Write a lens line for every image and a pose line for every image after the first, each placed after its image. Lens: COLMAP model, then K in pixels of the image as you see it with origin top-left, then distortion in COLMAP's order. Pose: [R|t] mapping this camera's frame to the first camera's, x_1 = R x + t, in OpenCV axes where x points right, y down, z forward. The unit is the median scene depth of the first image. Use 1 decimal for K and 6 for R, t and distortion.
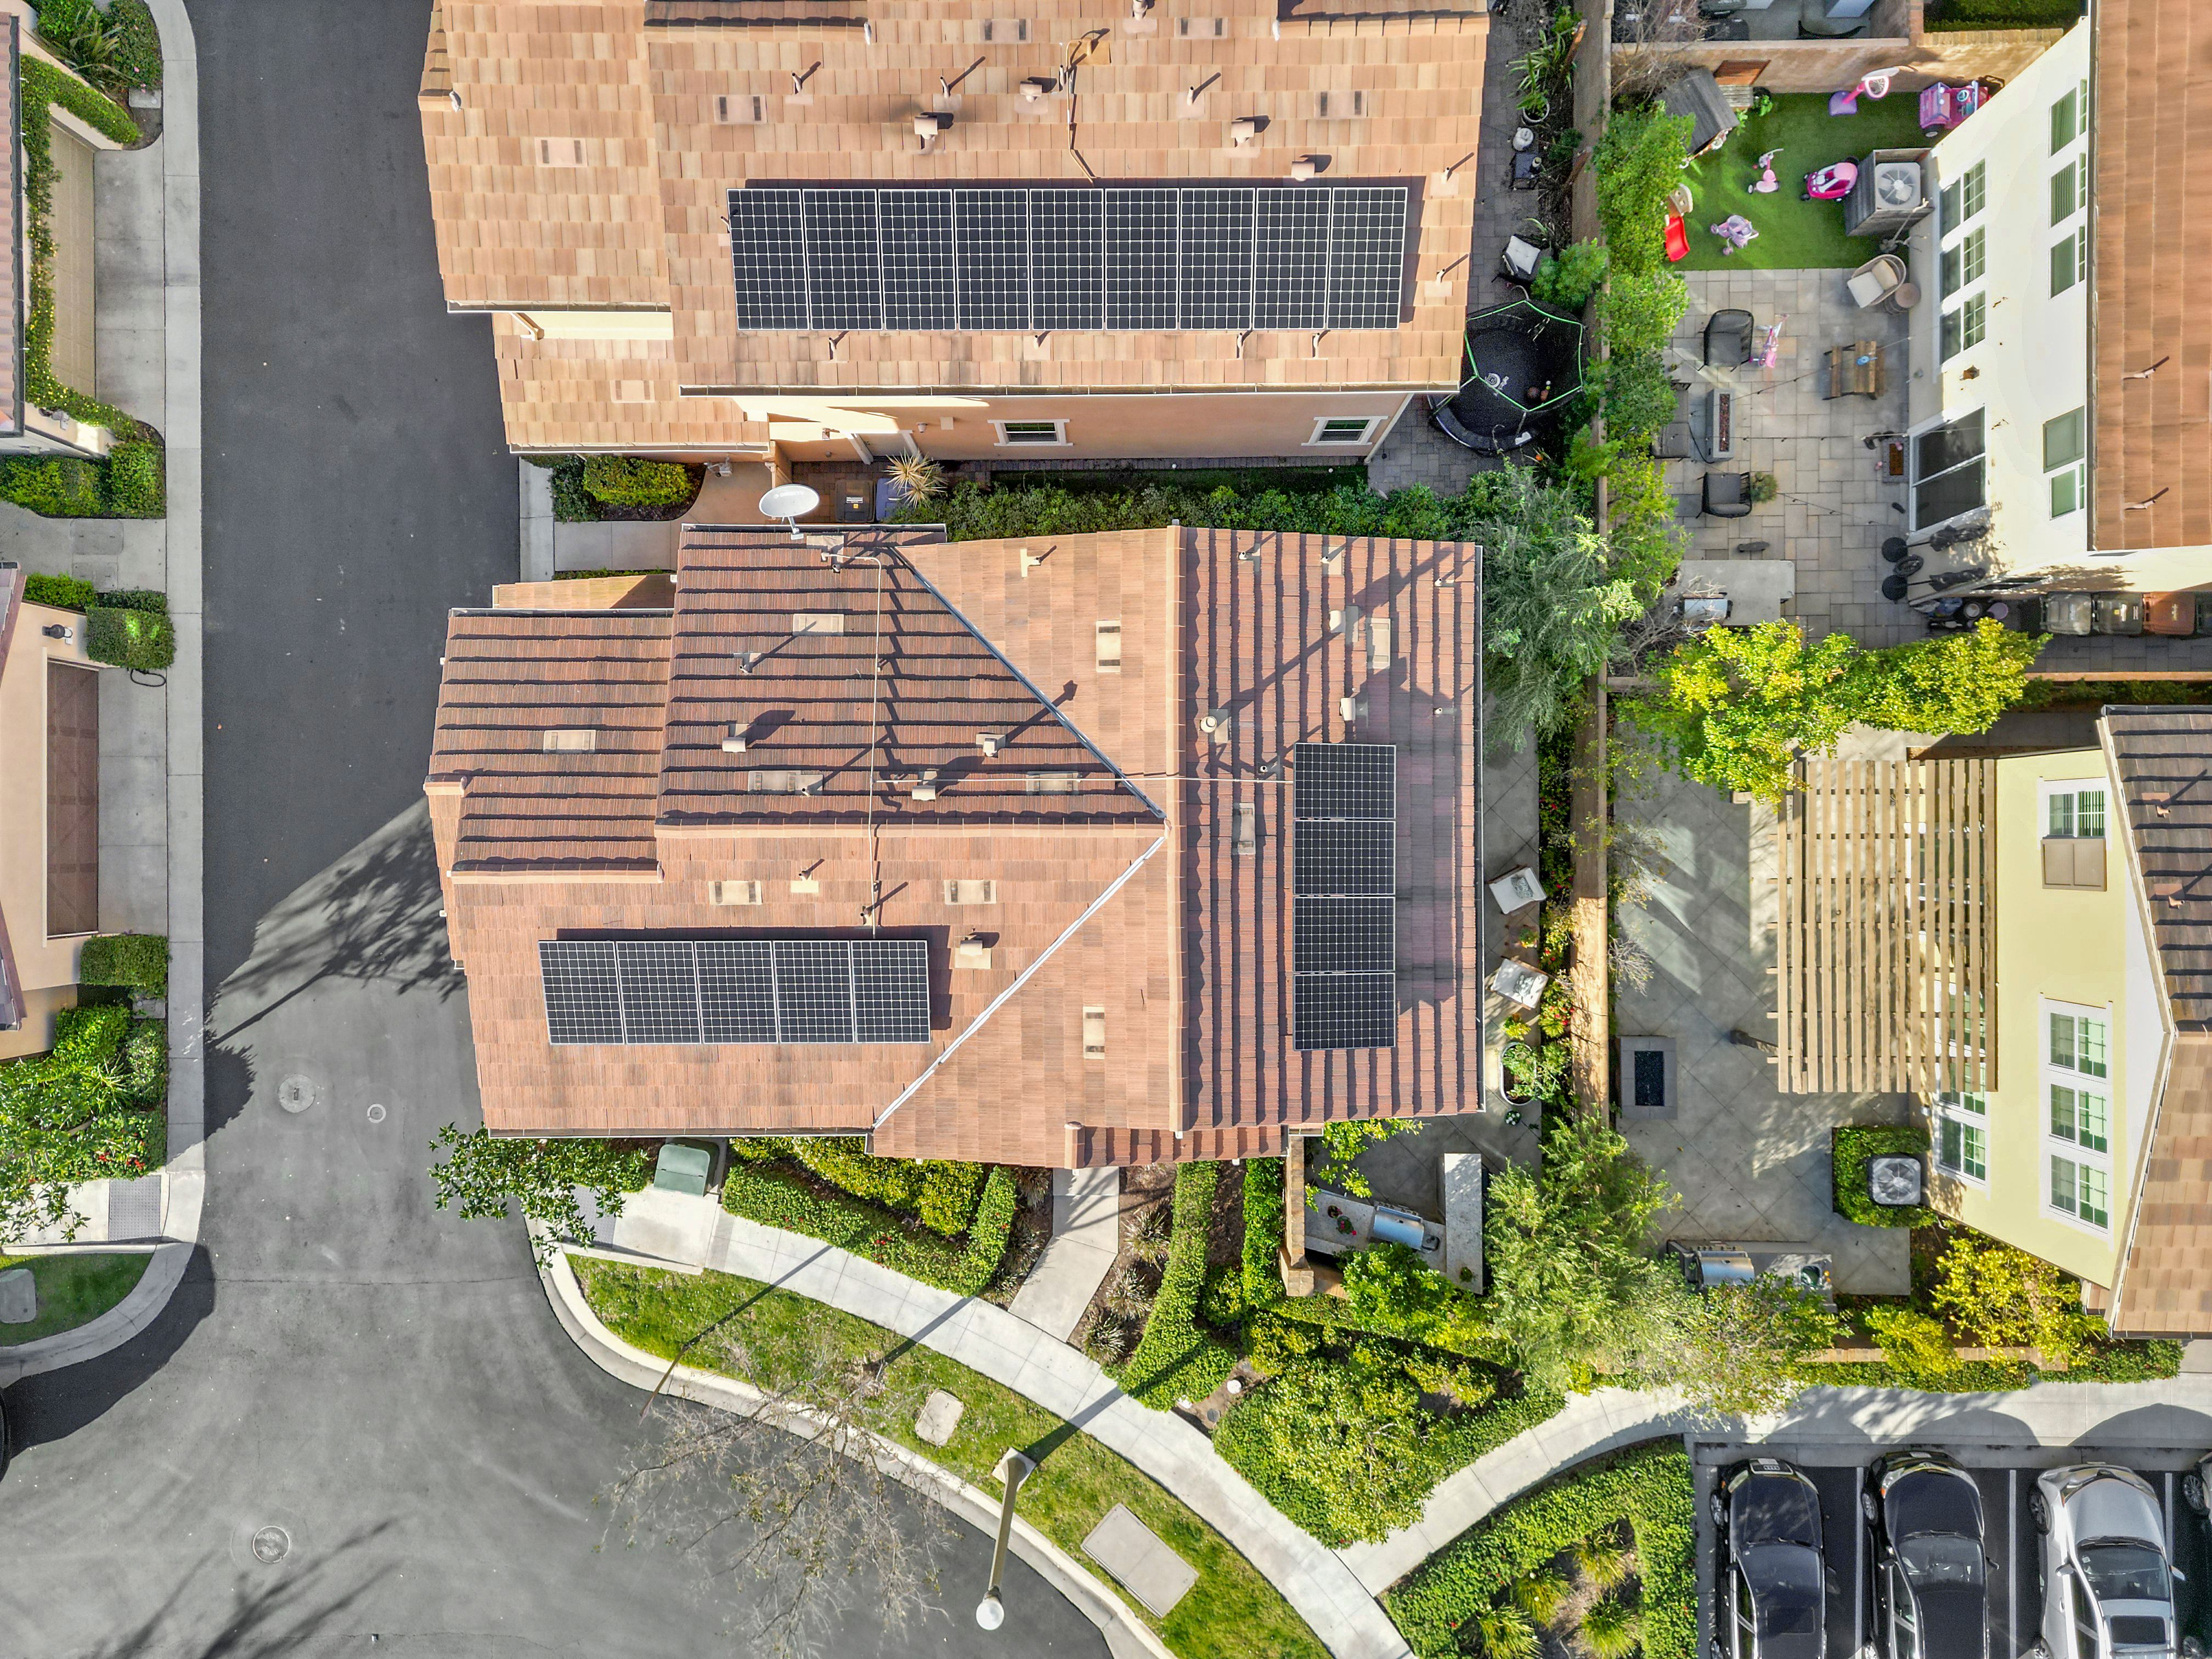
lens RADIAL K [[1551.0, 0, 1097.3], [0, 1551.0, 826.2], [0, 0, 1]] dist [0.032014, -0.008900]
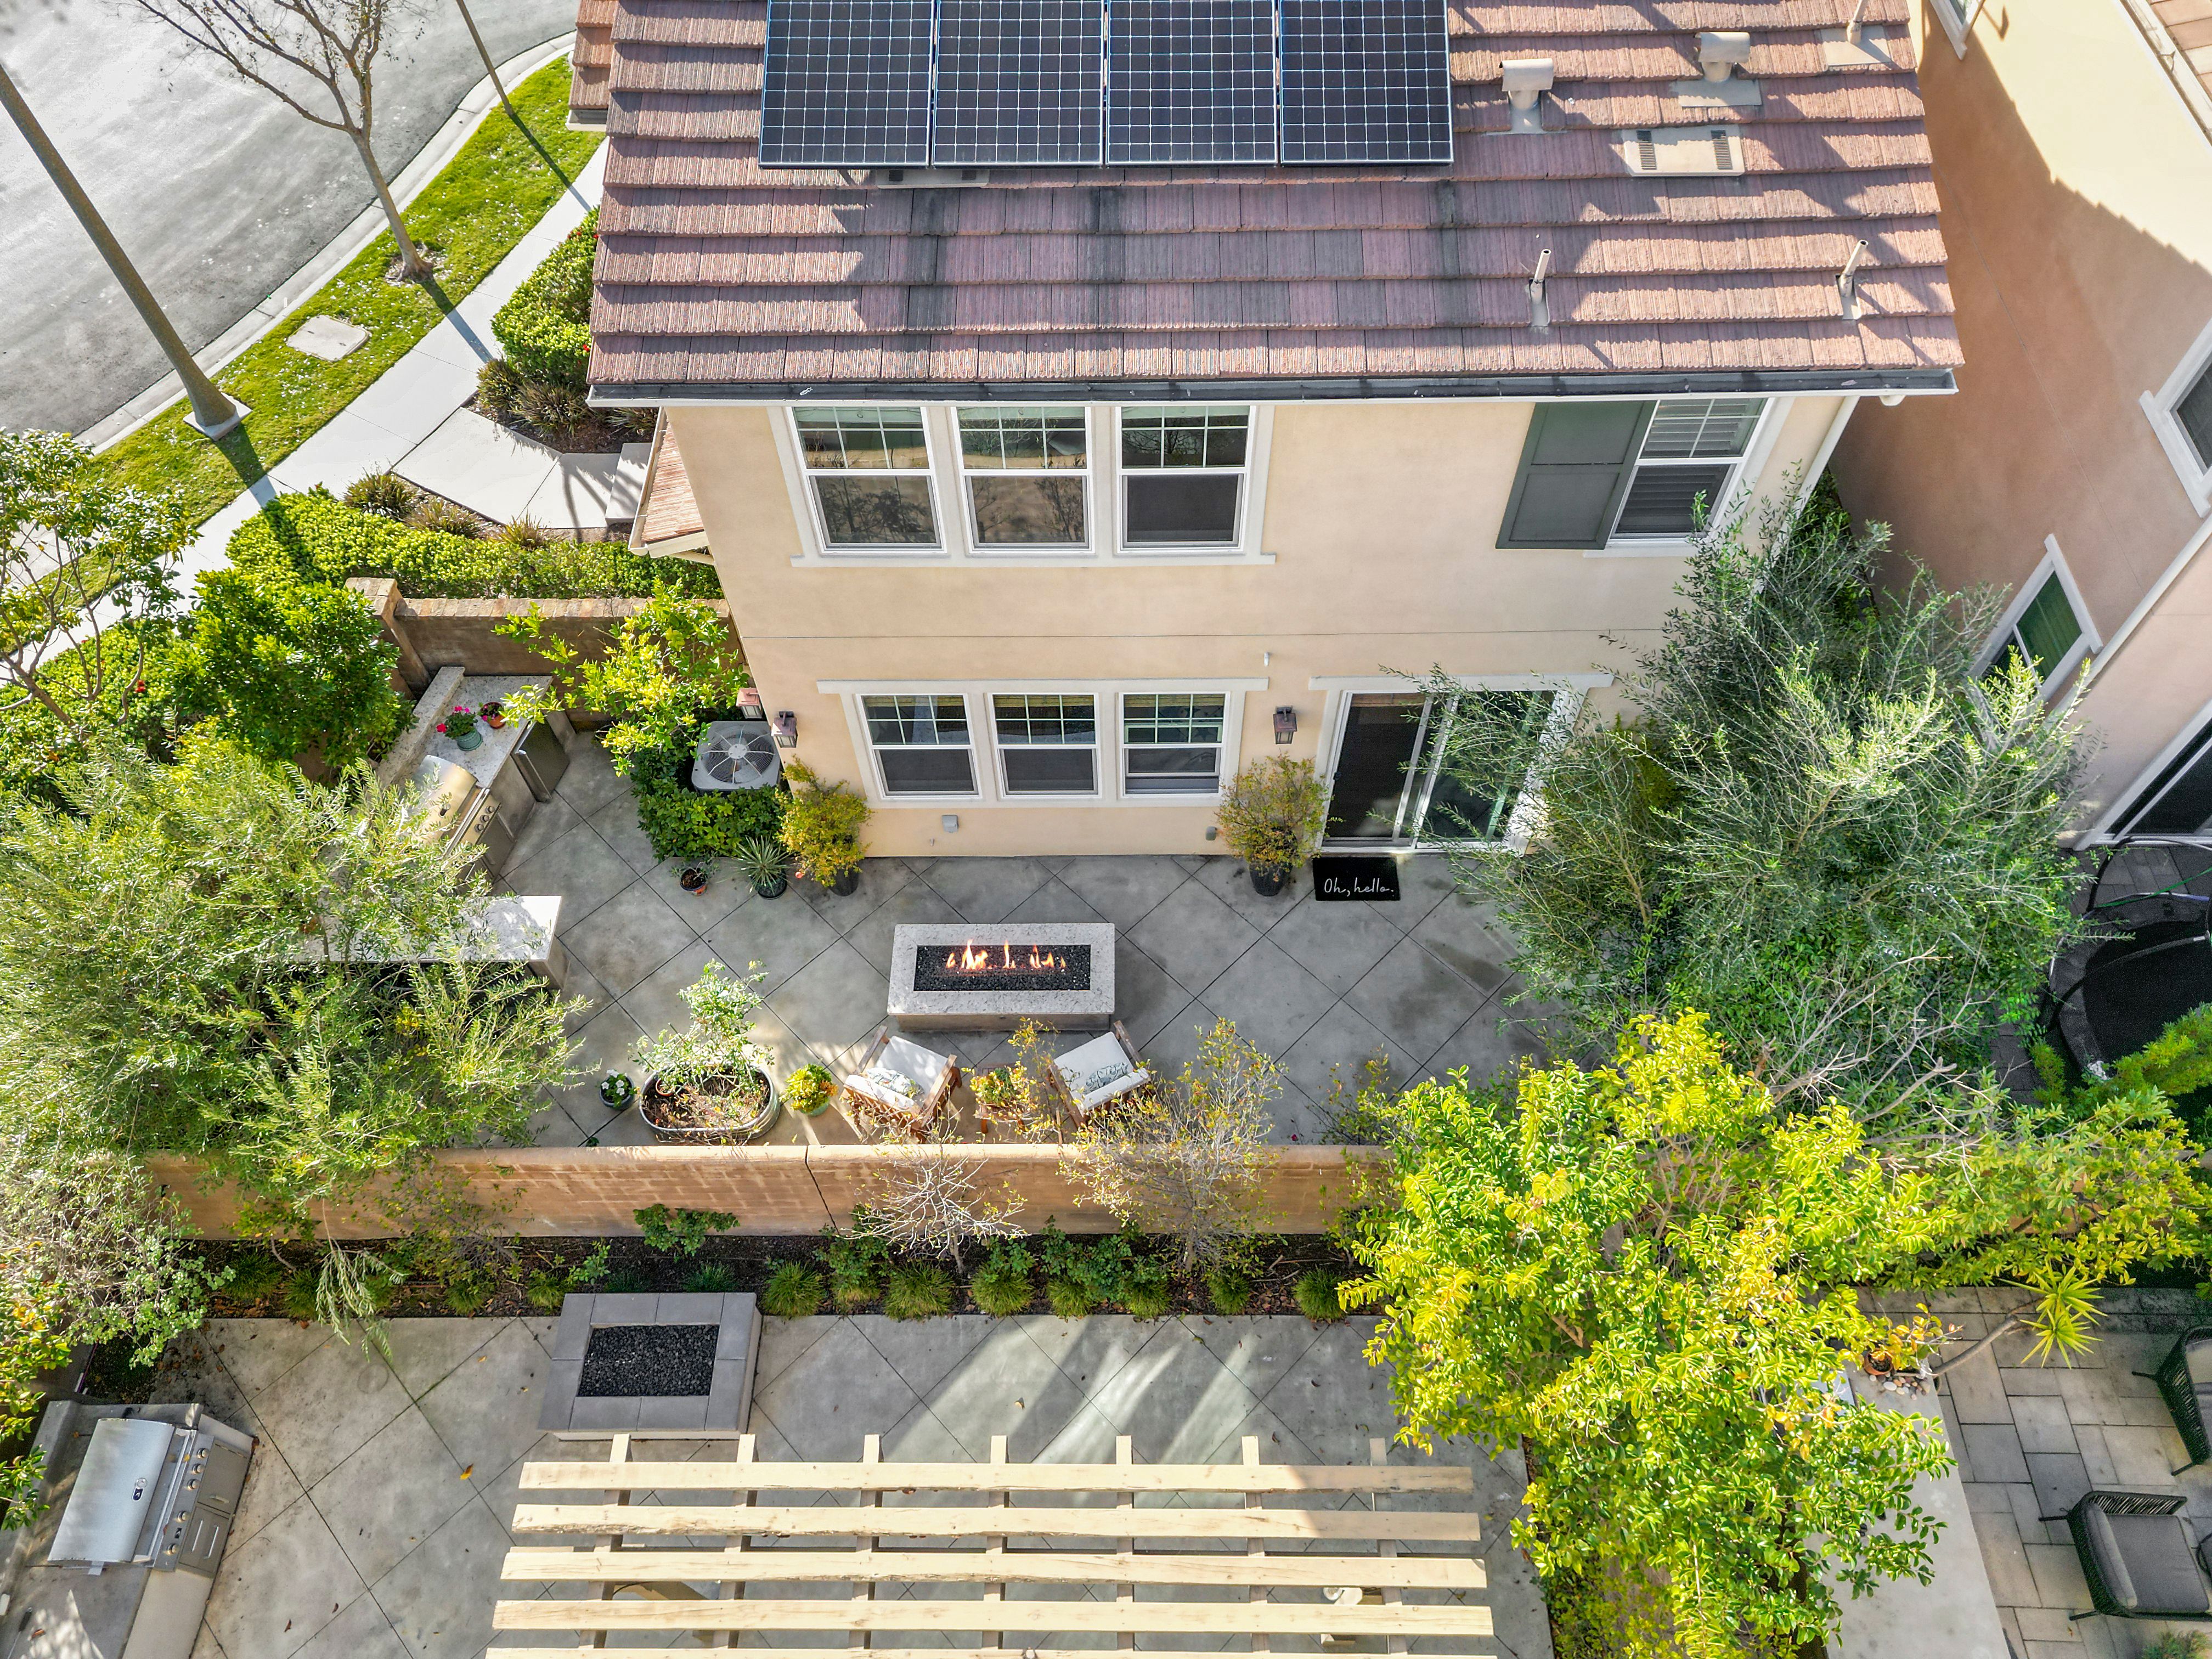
lens RADIAL K [[1551.0, 0, 1114.0], [0, 1551.0, 834.5], [0, 0, 1]] dist [0.032014, -0.008900]
pose [[-0.008749, 0.851104, -0.524924, 0.564357], [-0.999737, 0.003690, 0.022645, 0.032329], [0.021210, 0.524984, 0.850848, 0.706446]]
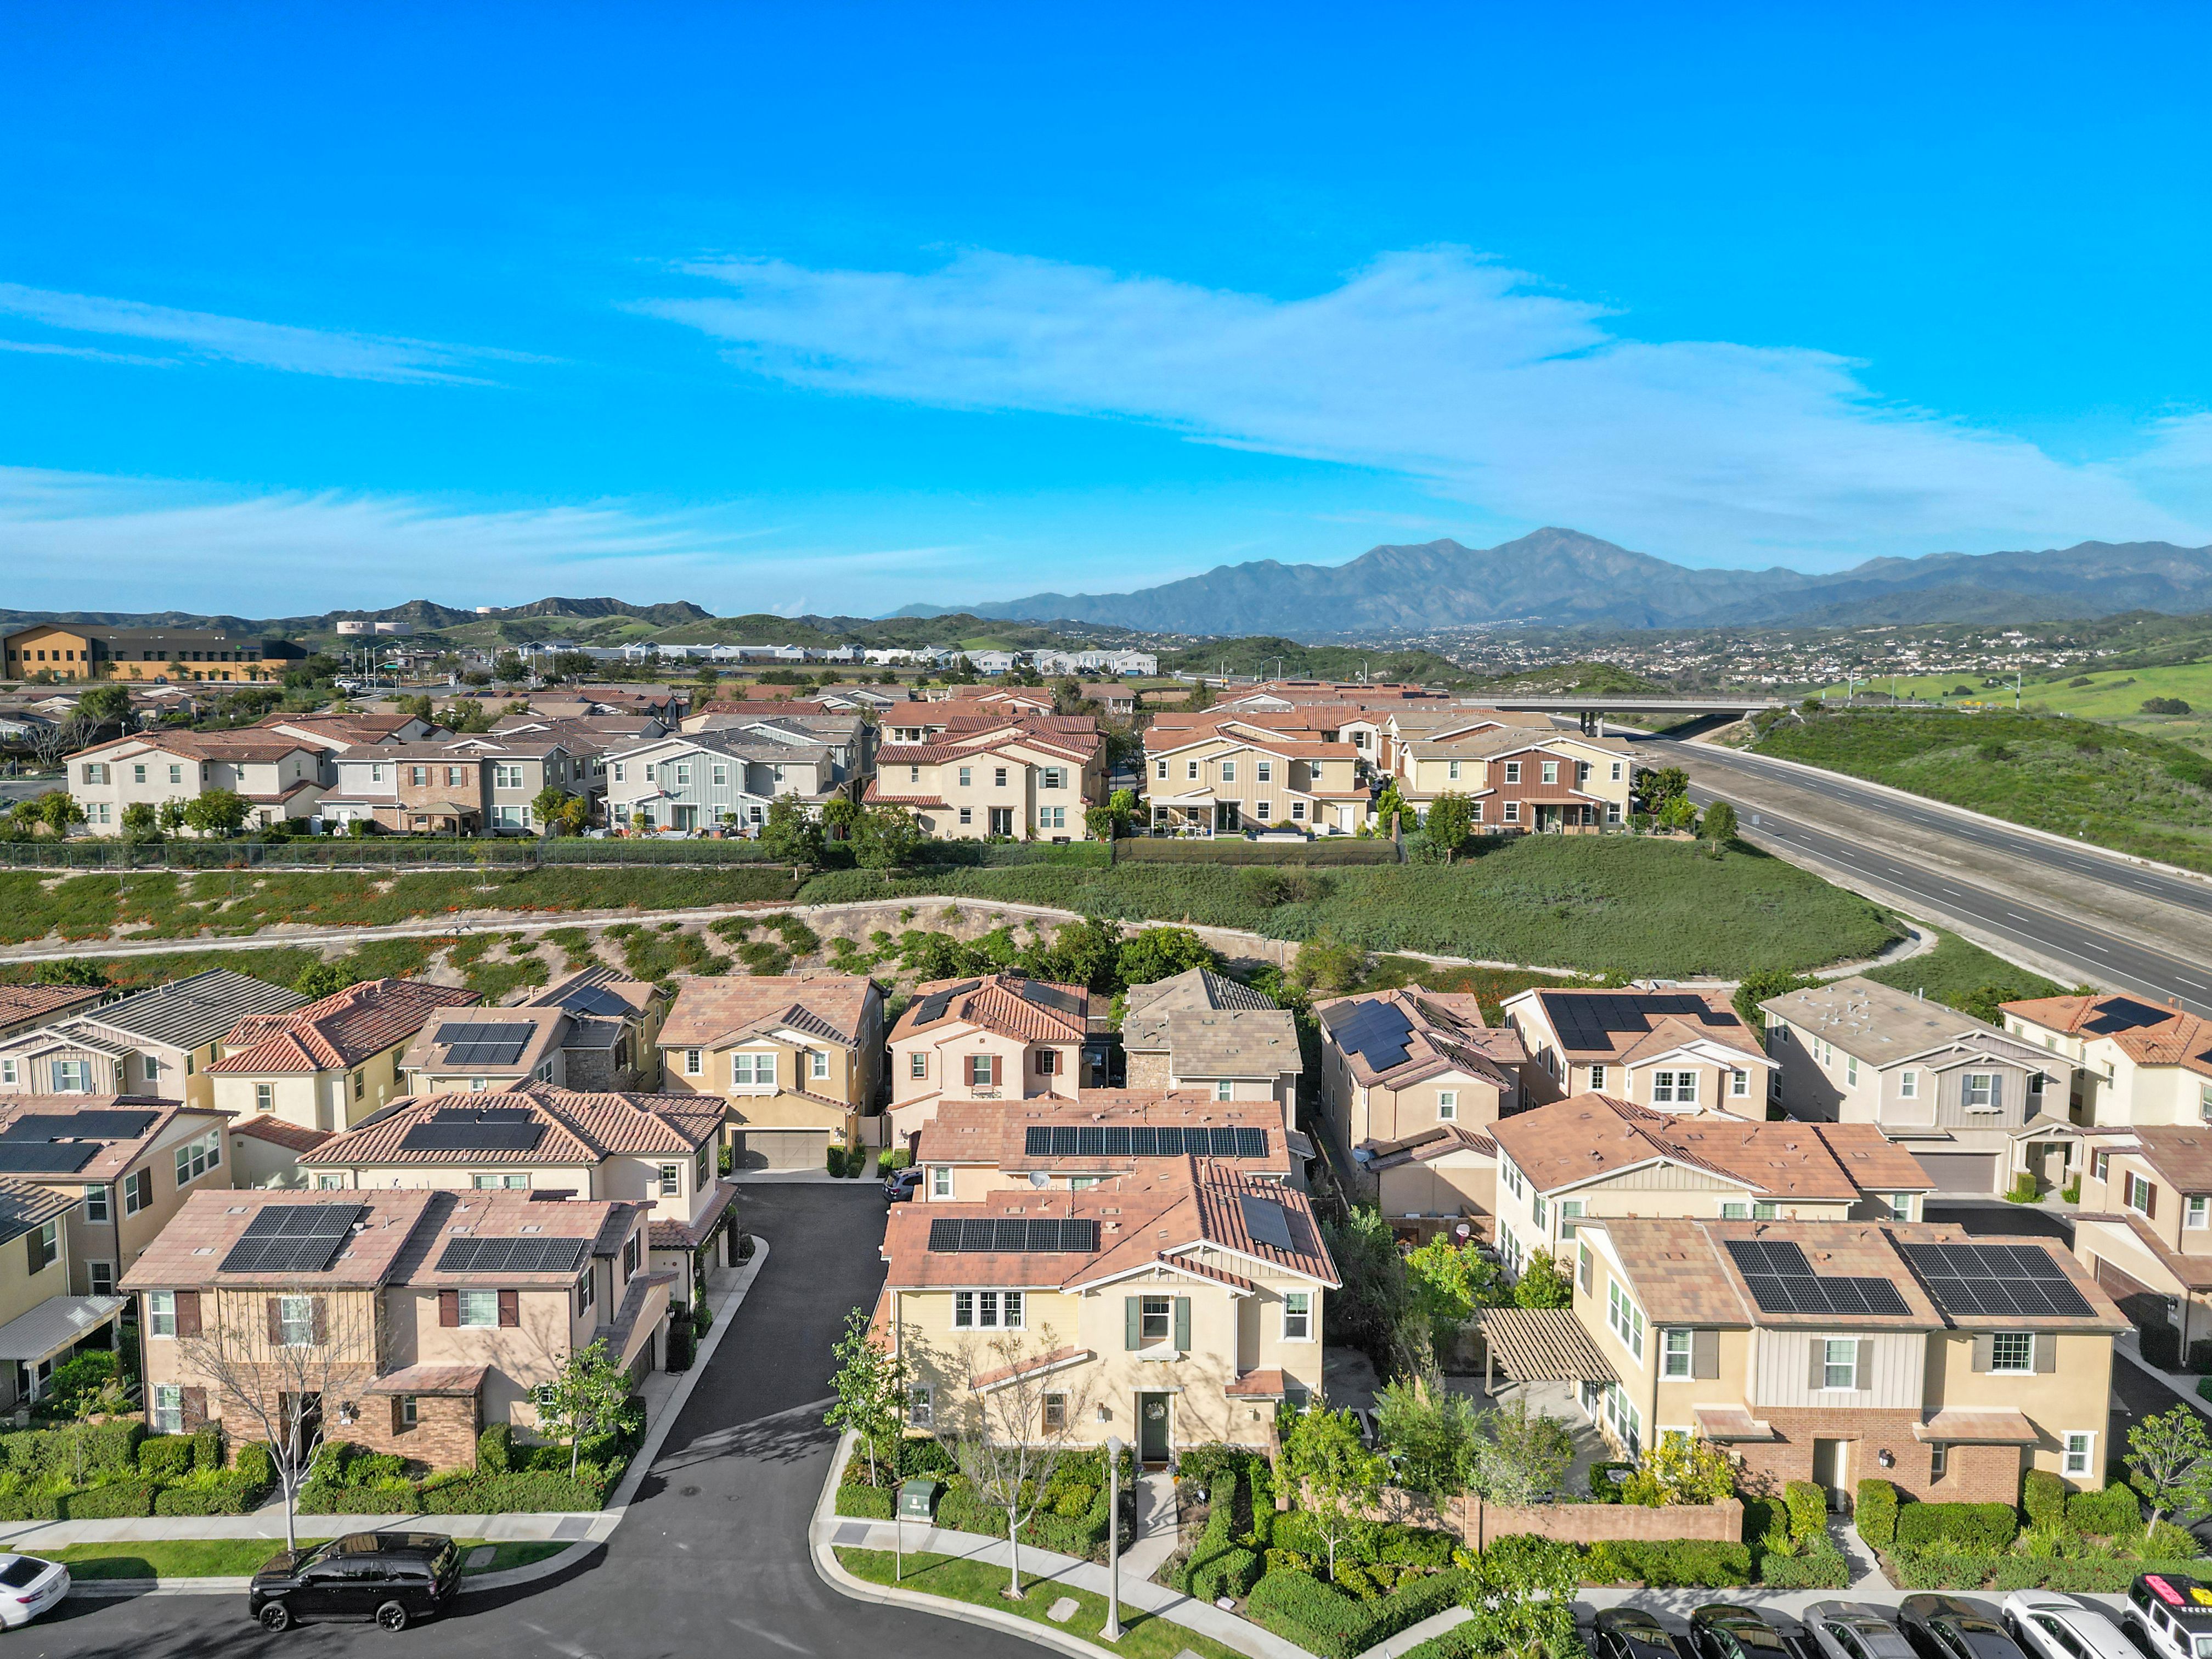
lens RADIAL K [[1551.0, 0, 1115.4], [0, 1551.0, 832.6], [0, 0, 1]] dist [0.032014, -0.008900]
pose [[0.999842, 0.016906, 0.005558, -0.094514], [0.003566, 0.115653, -0.993283, 2.319206], [-0.017435, 0.993146, 0.115574, 0.114479]]
